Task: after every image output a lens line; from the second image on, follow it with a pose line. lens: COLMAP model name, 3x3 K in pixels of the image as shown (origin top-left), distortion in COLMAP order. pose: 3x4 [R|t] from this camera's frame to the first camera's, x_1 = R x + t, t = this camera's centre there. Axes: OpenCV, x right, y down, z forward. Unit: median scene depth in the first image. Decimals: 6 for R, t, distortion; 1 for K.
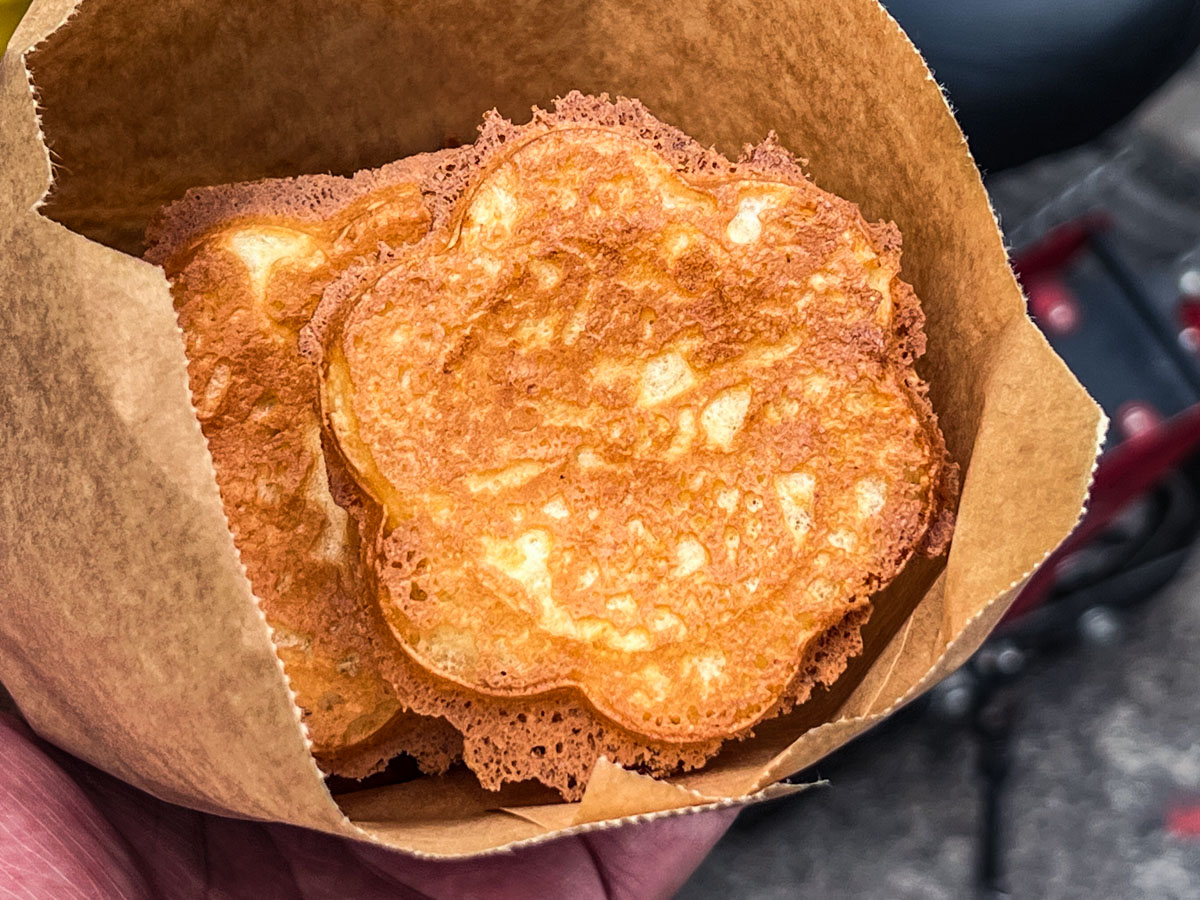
lens RADIAL K [[2700.1, 0, 599.6], [0, 2700.1, 449.8], [0, 0, 1]] dist [-0.001987, 0.000000]
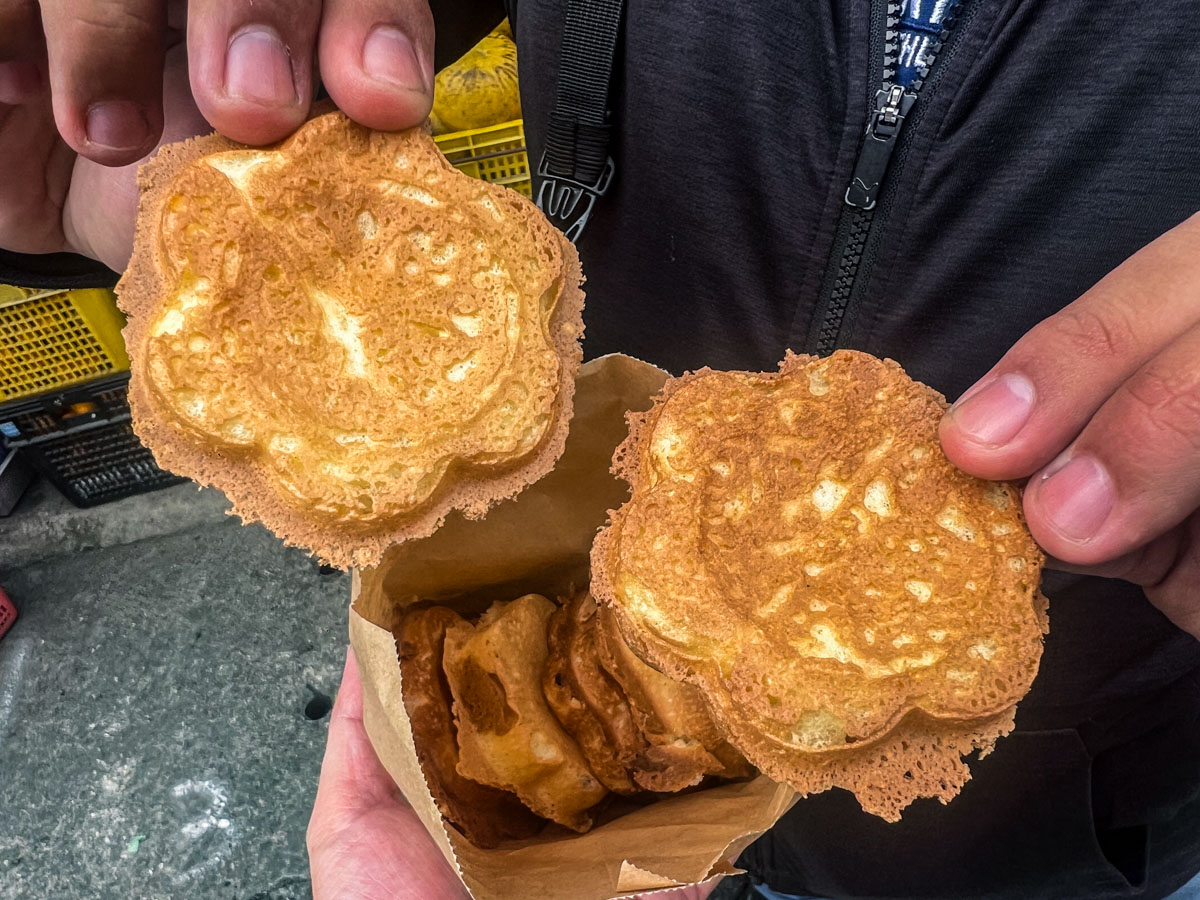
lens RADIAL K [[1034.3, 0, 602.0], [0, 1034.3, 451.4], [0, 0, 1]] dist [-0.001851, 0.000303]
pose [[0.876746, -0.467725, 0.112023, -0.134360], [0.479116, 0.829038, -0.288347, 0.055710], [0.041996, 0.306480, 0.950950, 0.478473]]
